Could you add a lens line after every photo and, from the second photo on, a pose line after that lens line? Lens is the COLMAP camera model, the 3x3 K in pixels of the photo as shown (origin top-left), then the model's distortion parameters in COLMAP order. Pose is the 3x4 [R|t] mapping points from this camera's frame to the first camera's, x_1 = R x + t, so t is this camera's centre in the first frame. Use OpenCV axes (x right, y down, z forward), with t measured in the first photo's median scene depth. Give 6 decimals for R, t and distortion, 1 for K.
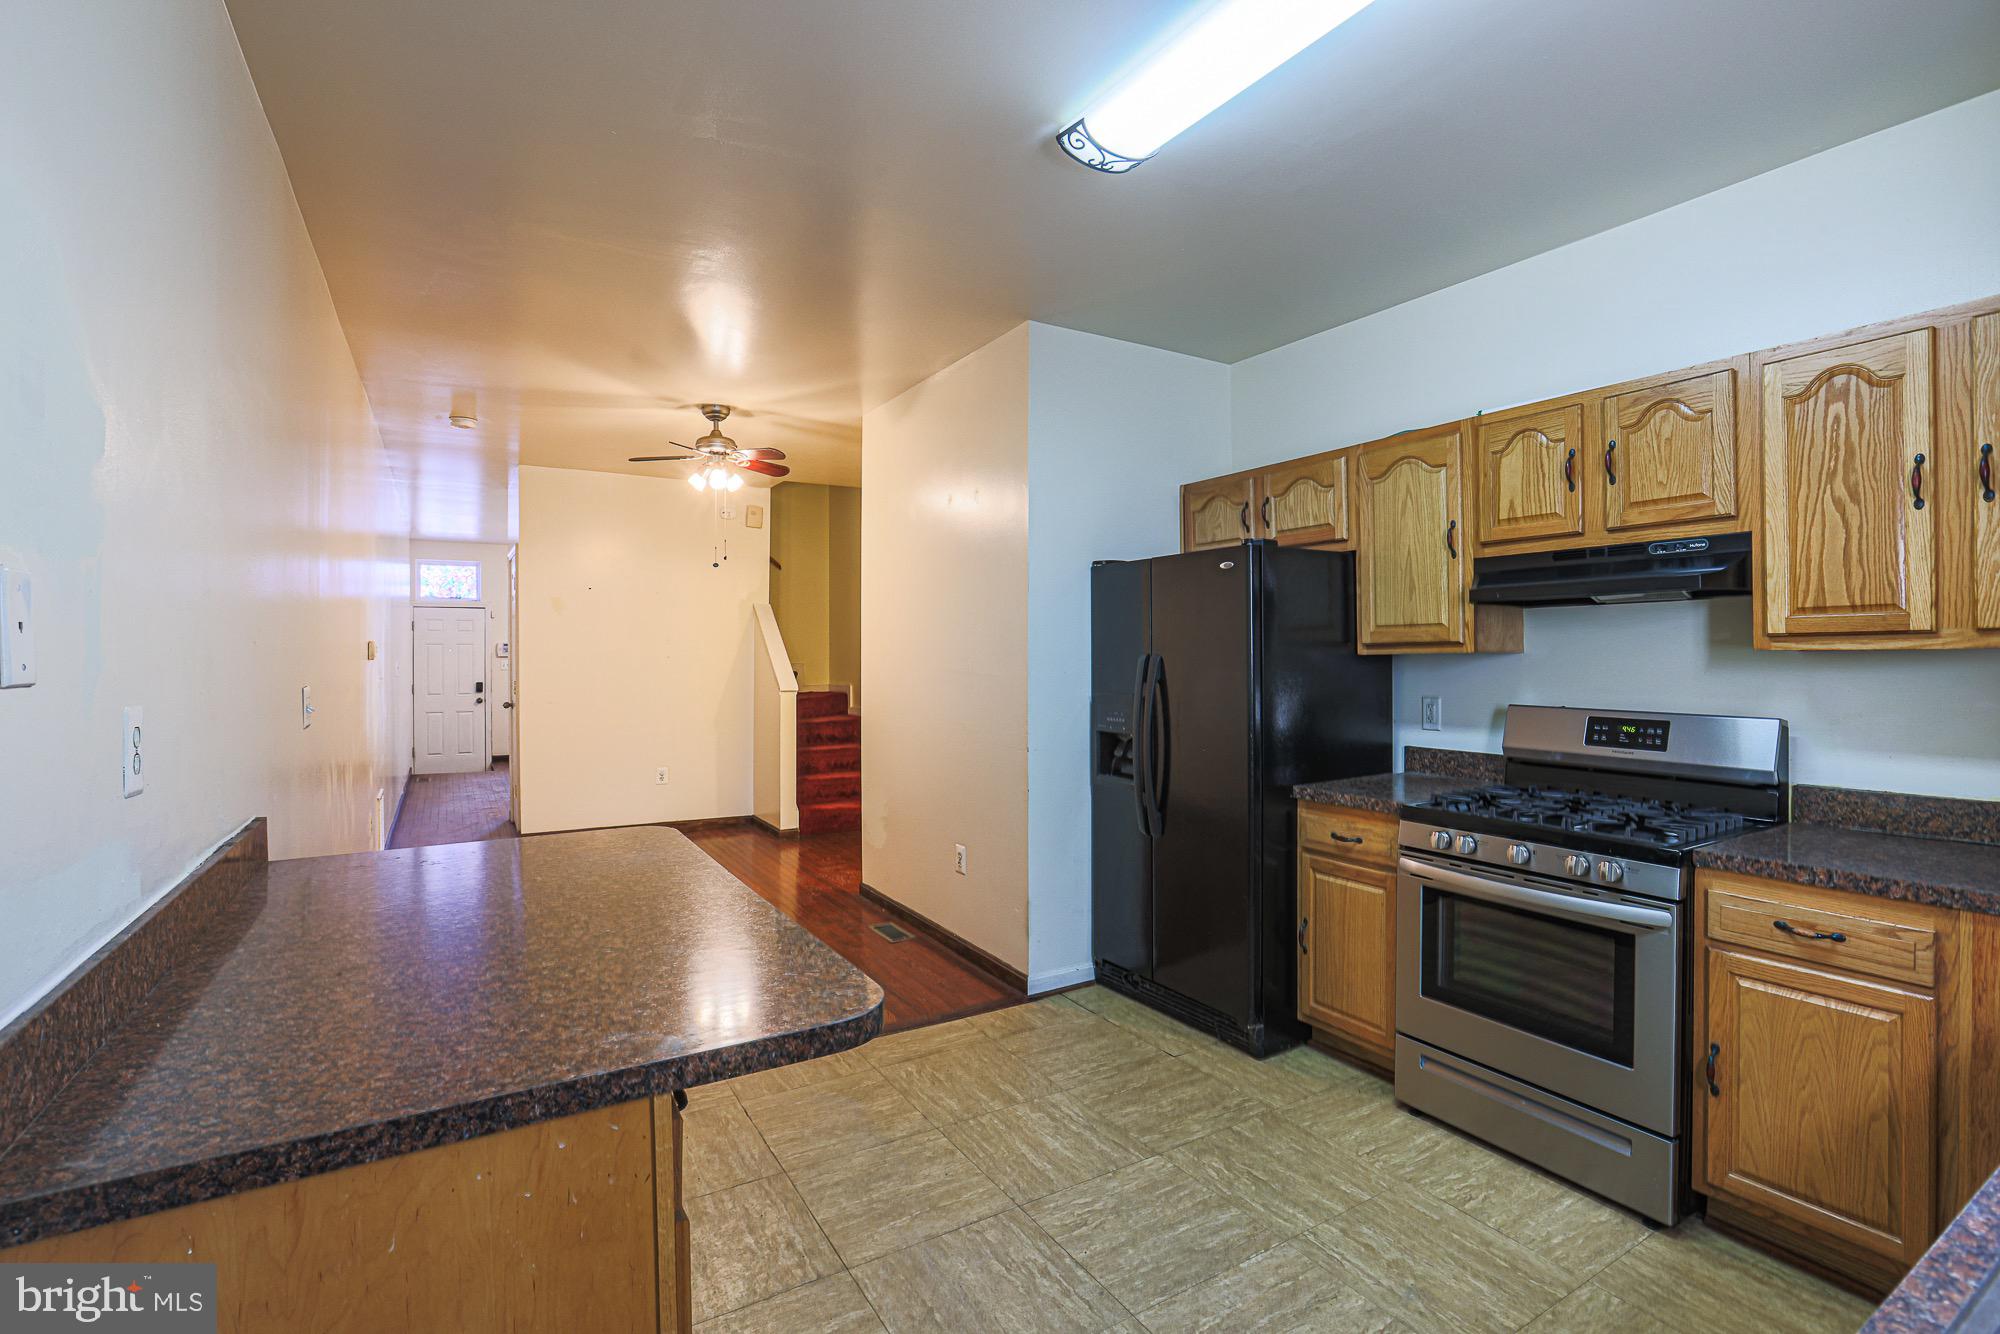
lens RADIAL K [[905.7, 0, 1000.0], [0, 905.7, 656.0], [0, 0, 1]] dist [-0.056749, 0.020631]
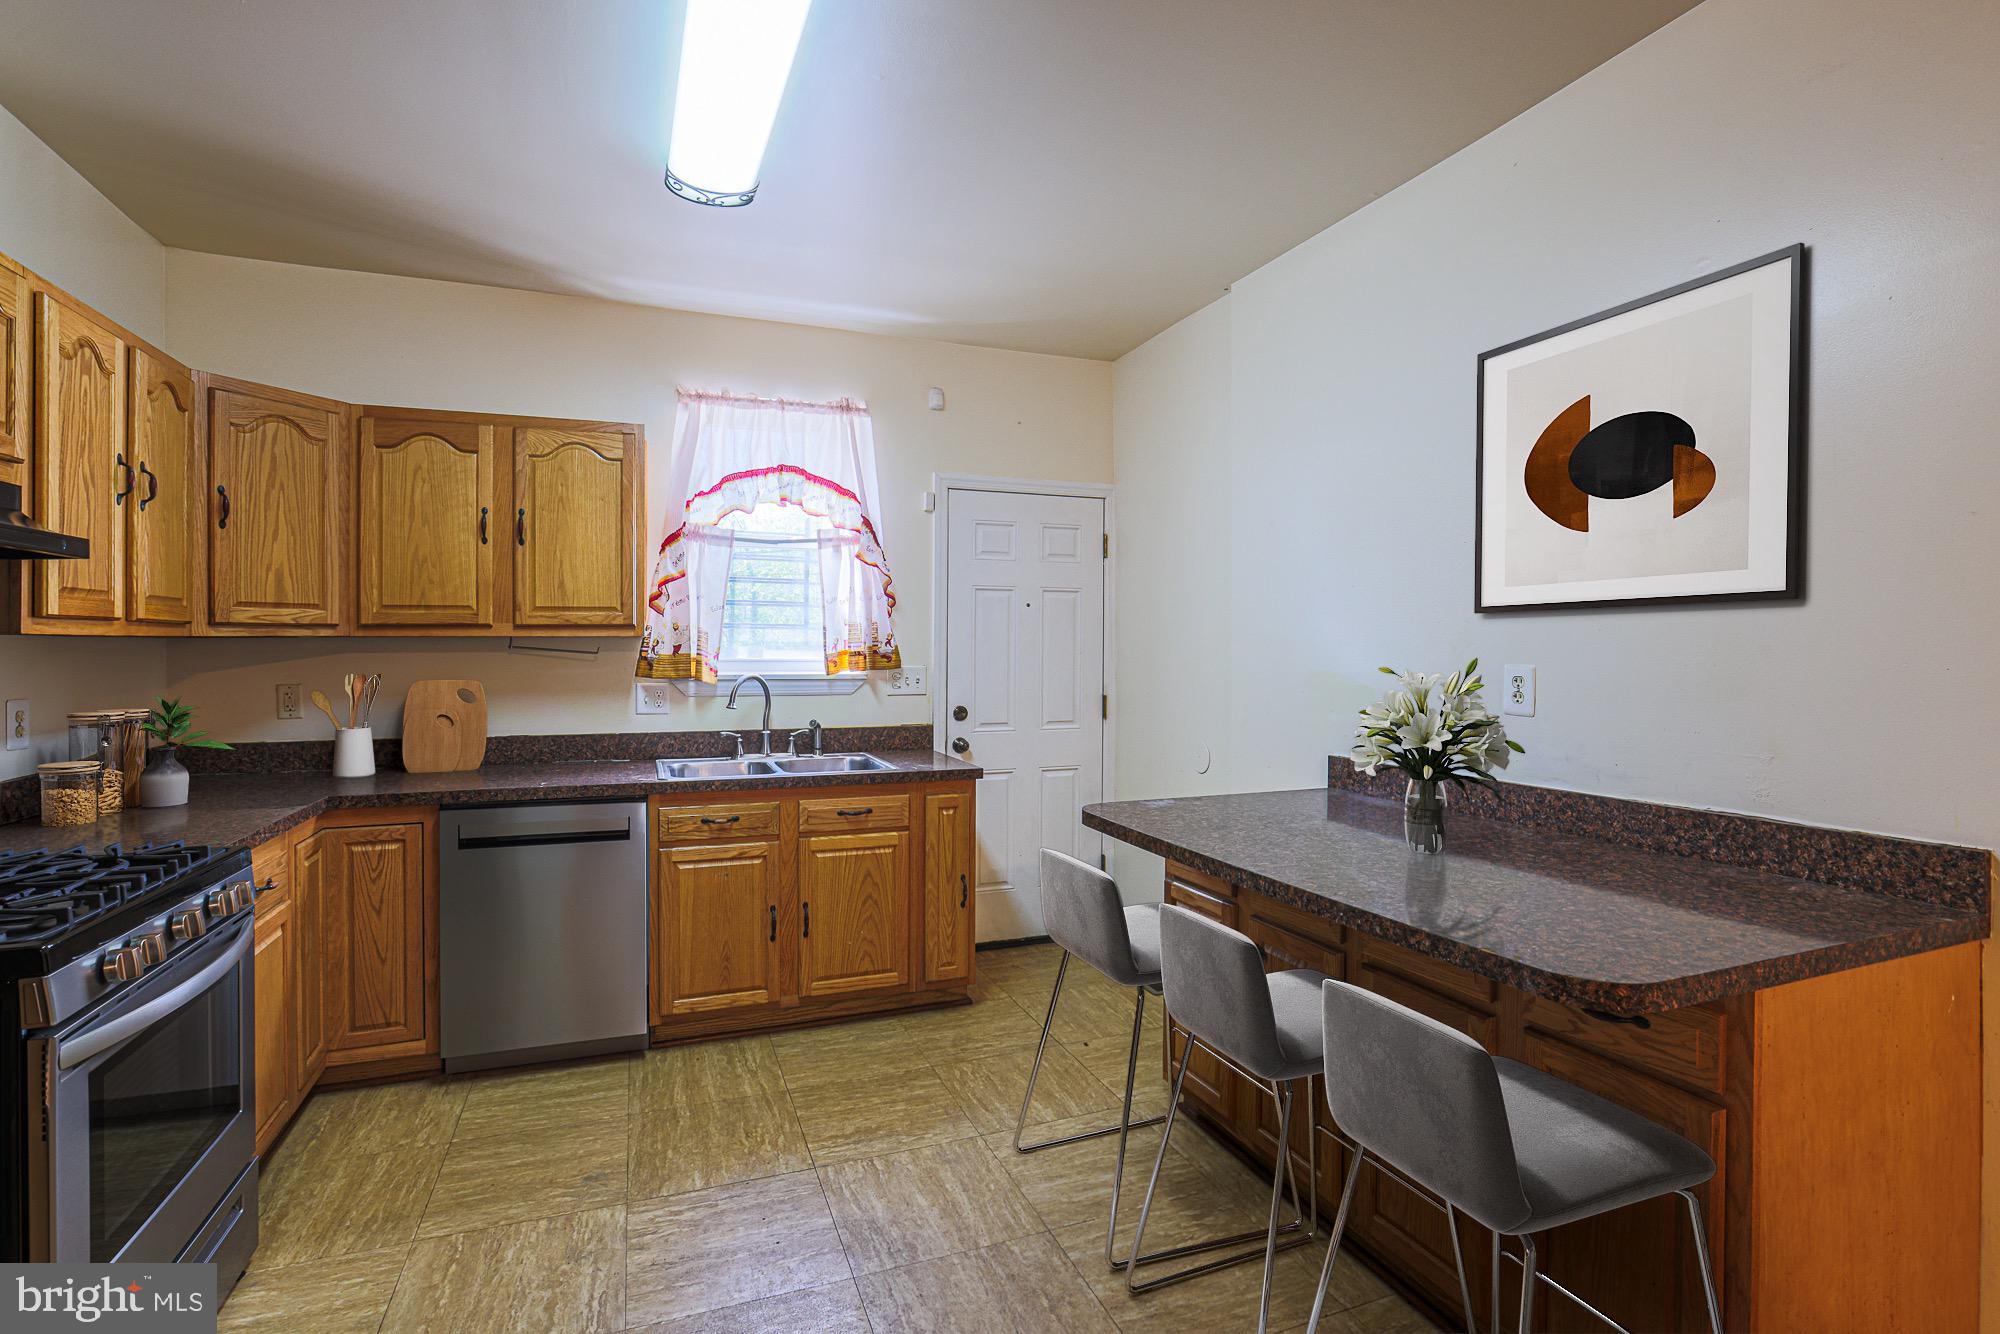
lens RADIAL K [[943.7, 0, 1006.7], [0, 943.7, 644.0], [0, 0, 1]] dist [-0.059485, 0.029729]
pose [[-0.986095, -0.000940, 0.166182, -0.095292], [-0.001836, 0.999985, -0.005239, 0.009074], [-0.166175, -0.005471, -0.986081, 0.973140]]
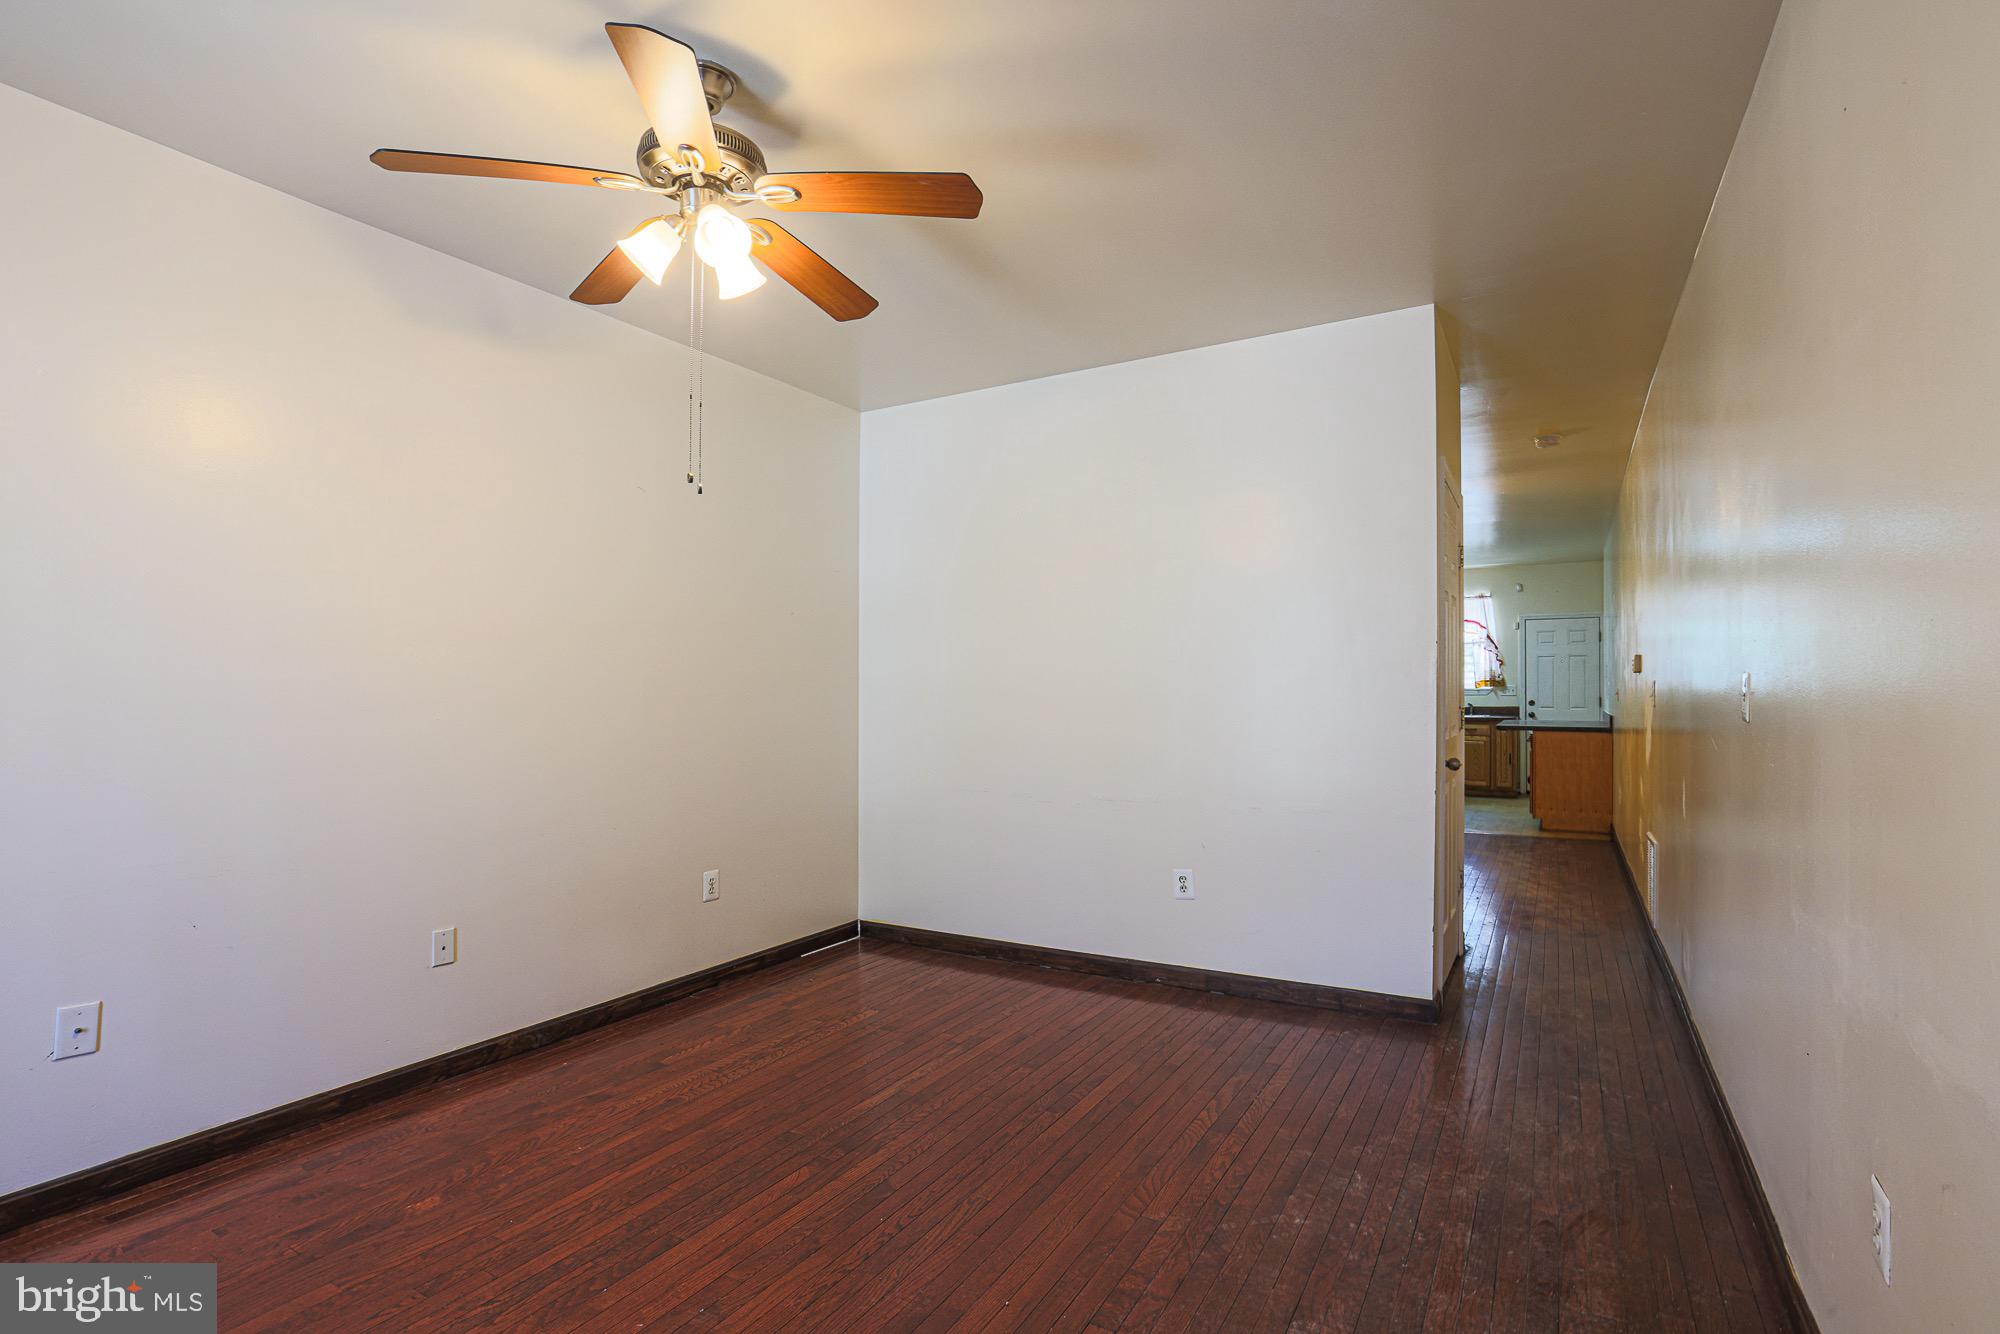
lens RADIAL K [[937.9, 0, 1000.0], [0, 937.9, 671.9], [0, 0, 1]] dist [-0.056819, 0.023961]
pose [[-0.456183, 0.007696, 0.889853, -1.612591], [-0.000544, 0.999960, -0.008927, 0.011675], [-0.889886, -0.004557, -0.456160, 2.633669]]
